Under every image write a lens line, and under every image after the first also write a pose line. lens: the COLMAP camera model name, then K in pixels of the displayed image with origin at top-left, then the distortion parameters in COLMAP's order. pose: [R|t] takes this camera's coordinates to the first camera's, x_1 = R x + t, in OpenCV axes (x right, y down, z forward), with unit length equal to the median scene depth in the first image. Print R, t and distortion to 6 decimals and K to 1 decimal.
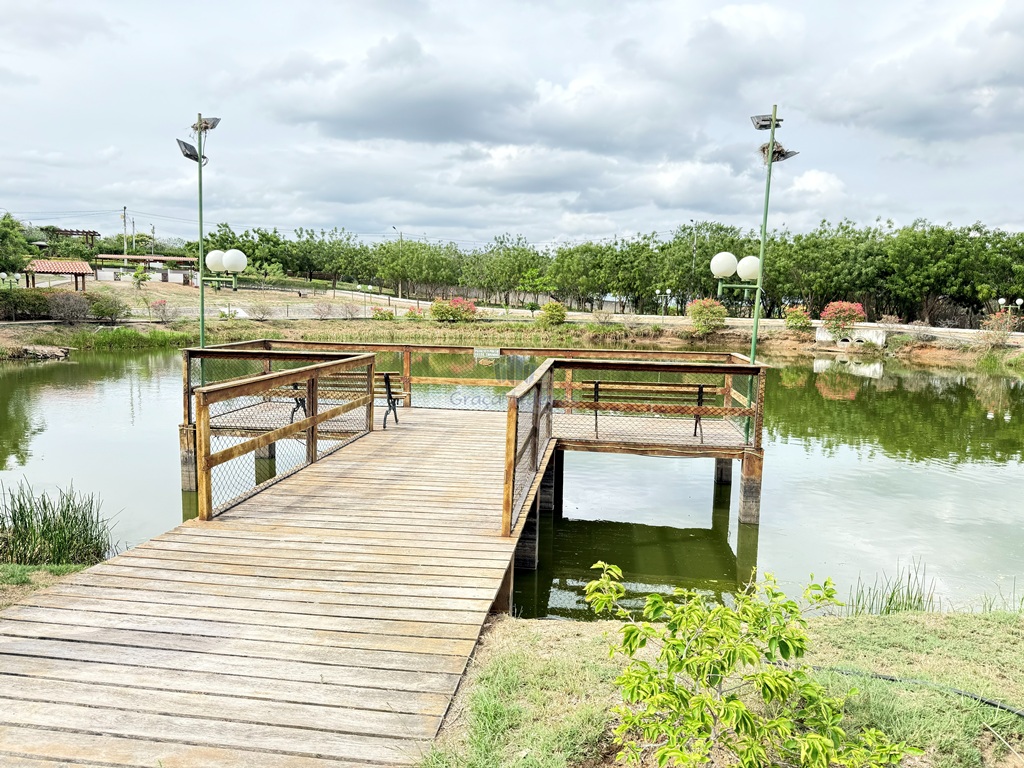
lens RADIAL K [[719.8, 0, 508.4], [0, 719.8, 406.5], [0, 0, 1]] dist [0.111145, -0.161511]
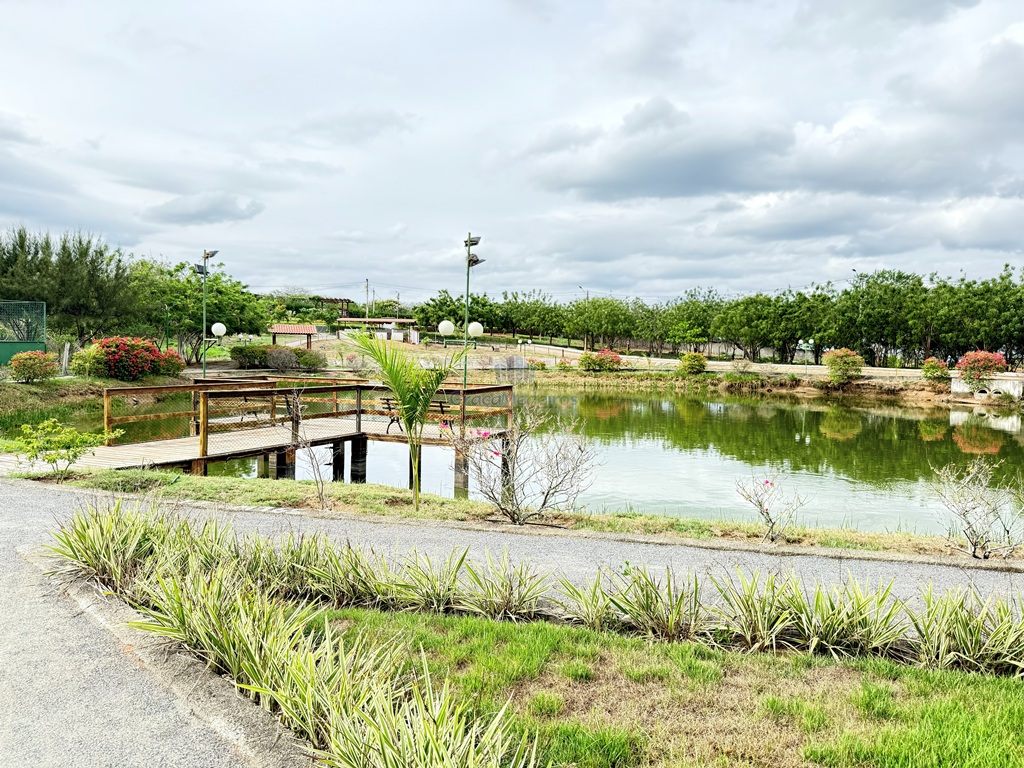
lens RADIAL K [[719.8, 0, 508.4], [0, 719.8, 406.5], [0, 0, 1]] dist [0.111145, -0.161511]
pose [[0.942639, 0.019552, -0.333240, 0.110387], [-0.043469, 0.996973, -0.064469, 0.009142], [0.330971, 0.075257, 0.940635, -0.053236]]
